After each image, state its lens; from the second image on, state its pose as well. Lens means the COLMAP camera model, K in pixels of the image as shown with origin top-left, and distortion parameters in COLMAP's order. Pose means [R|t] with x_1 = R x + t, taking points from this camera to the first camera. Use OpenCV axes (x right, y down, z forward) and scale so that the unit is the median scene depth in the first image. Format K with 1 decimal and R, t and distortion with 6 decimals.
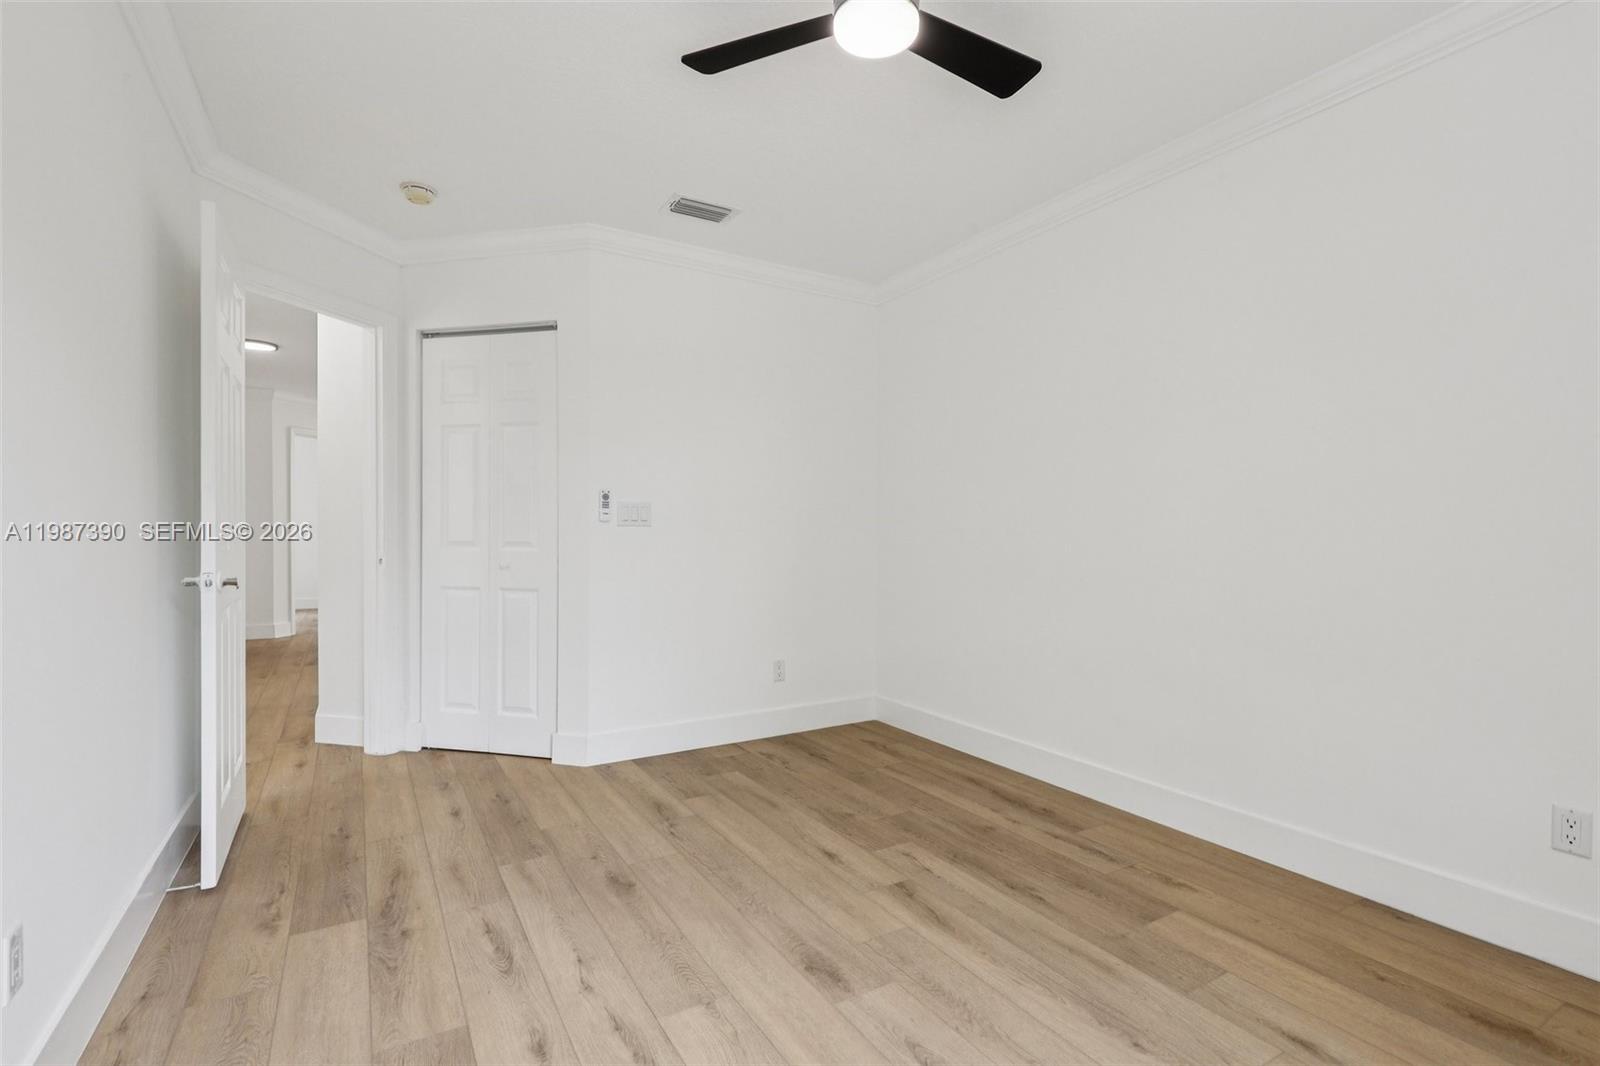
lens RADIAL K [[741.0, 0, 800.0], [0, 741.0, 533.0], [0, 0, 1]] dist [0.000624, 0.000357]
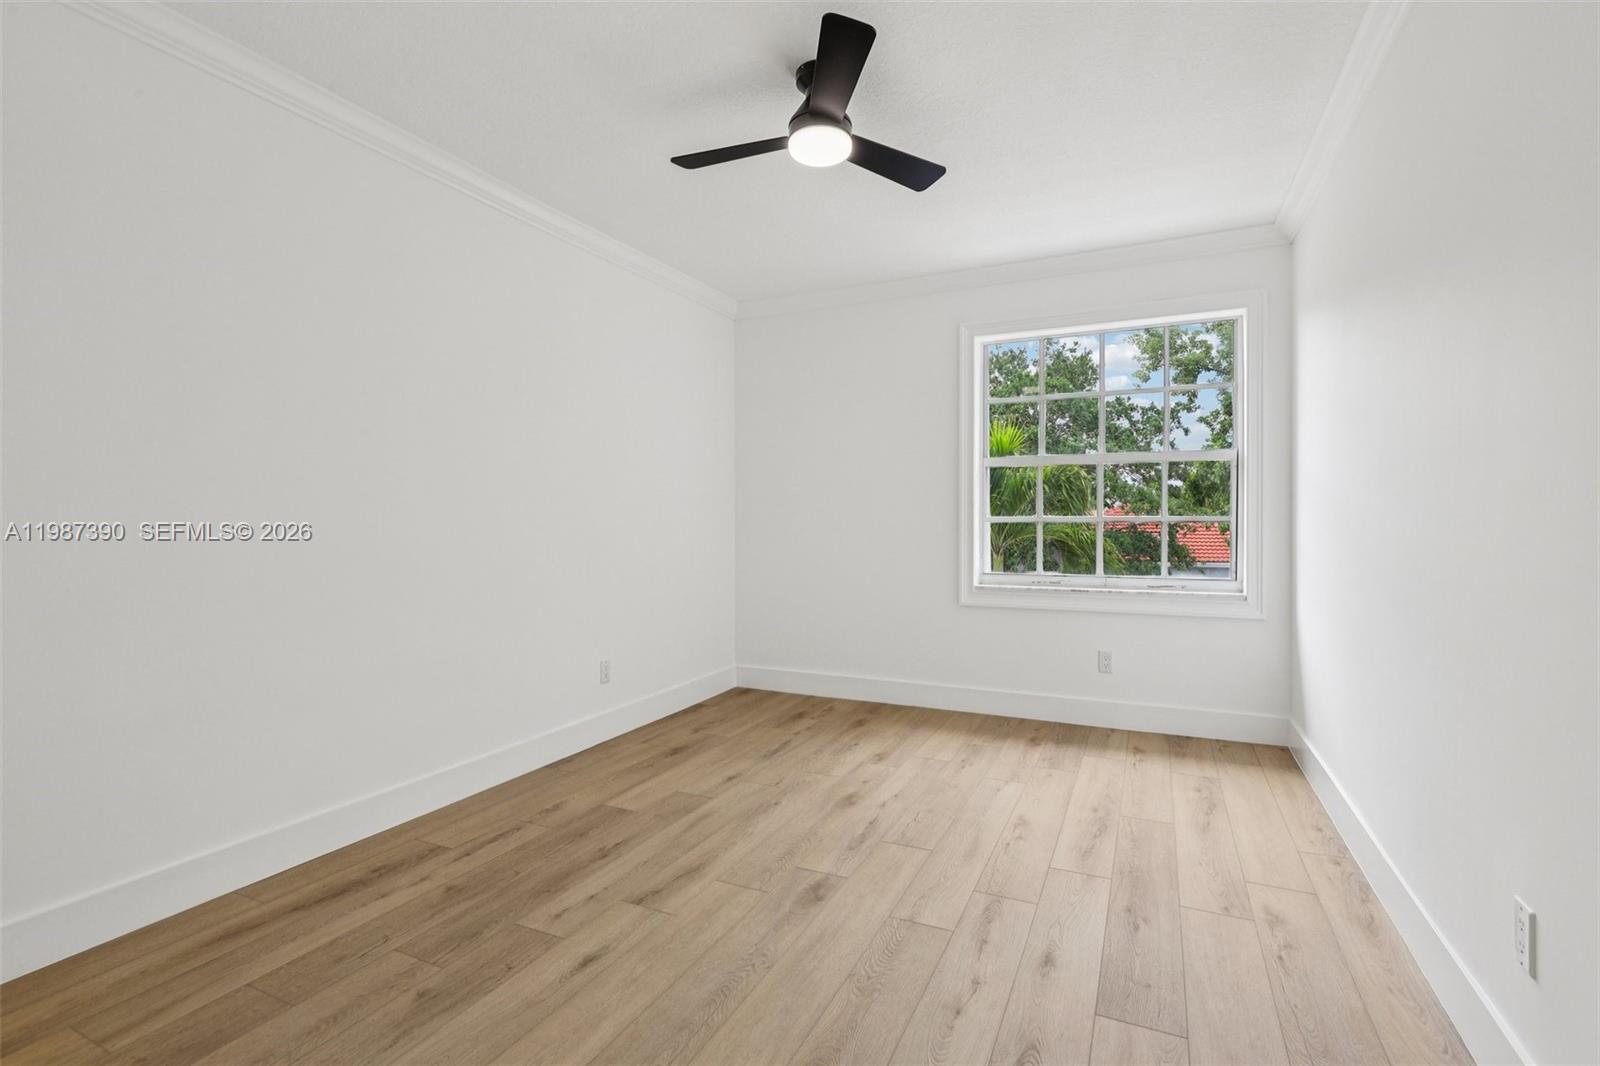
lens RADIAL K [[741.0, 0, 800.0], [0, 741.0, 533.0], [0, 0, 1]] dist [0.000624, 0.000357]
pose [[-0.550699, -0.010178, 0.834642, -0.787639], [0.005806, 0.999855, 0.016023, -0.005725], [-0.834684, 0.013670, -0.550560, 1.394913]]
